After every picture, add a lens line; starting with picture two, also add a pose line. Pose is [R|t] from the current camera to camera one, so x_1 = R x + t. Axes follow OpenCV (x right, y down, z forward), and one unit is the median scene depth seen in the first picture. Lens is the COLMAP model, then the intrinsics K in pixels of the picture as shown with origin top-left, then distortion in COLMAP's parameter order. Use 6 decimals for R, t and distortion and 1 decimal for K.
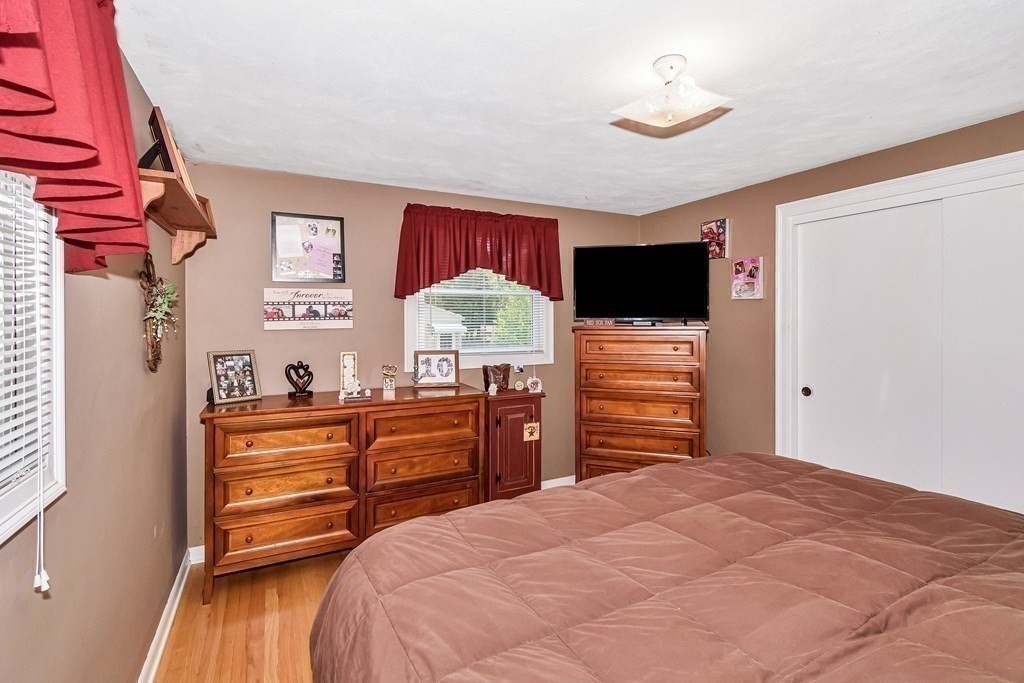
lens RADIAL K [[471.5, 0, 509.8], [0, 471.5, 316.1], [0, 0, 1]] dist [0.000727, 0.000067]
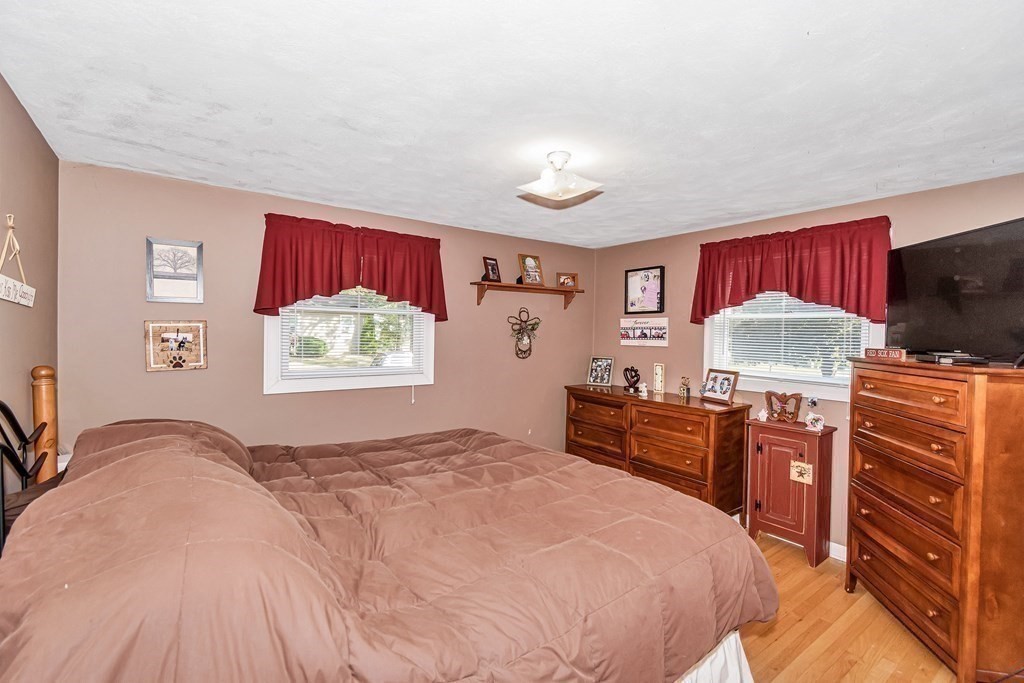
lens RADIAL K [[451.6, 0, 512.7], [0, 451.6, 325.3], [0, 0, 1]] dist [0.000939, 0.000203]
pose [[0.175142, -0.007719, -0.984513, 0.881973], [-0.017009, 0.999796, -0.010865, -0.013612], [0.984396, 0.018648, 0.174975, 0.350140]]
